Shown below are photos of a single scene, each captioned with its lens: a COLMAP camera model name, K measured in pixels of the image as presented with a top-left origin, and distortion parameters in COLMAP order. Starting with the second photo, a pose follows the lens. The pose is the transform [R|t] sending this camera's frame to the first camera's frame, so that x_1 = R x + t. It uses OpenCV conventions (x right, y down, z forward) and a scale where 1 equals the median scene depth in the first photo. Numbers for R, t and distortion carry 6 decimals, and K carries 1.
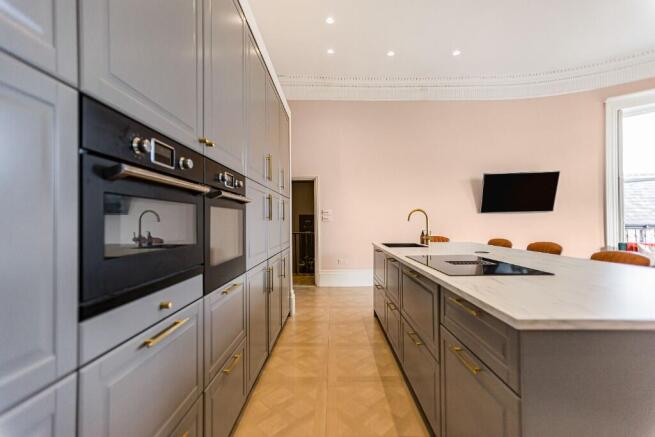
lens RADIAL K [[289.5, 0, 334.4], [0, 289.5, 218.9], [0, 0, 1]] dist [-0.001967, -0.000053]
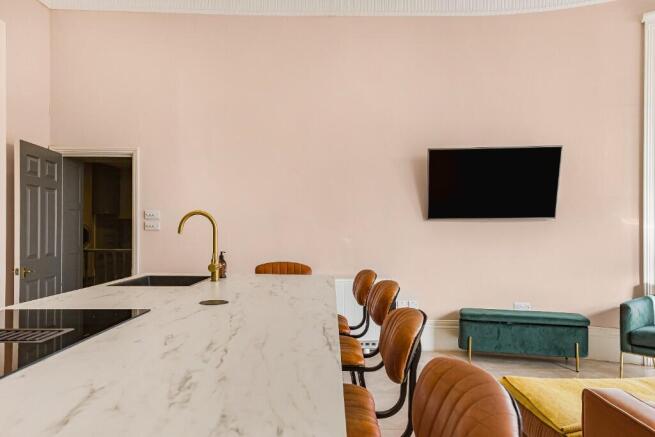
lens RADIAL K [[467.6, 0, 329.5], [0, 467.6, 227.3], [0, 0, 1]] dist [-0.007401, -0.004337]
pose [[0.999876, 0.013831, -0.007529, 0.509870], [-0.013807, 0.999899, 0.003237, -0.009952], [0.007573, -0.003132, 0.999966, 0.163811]]
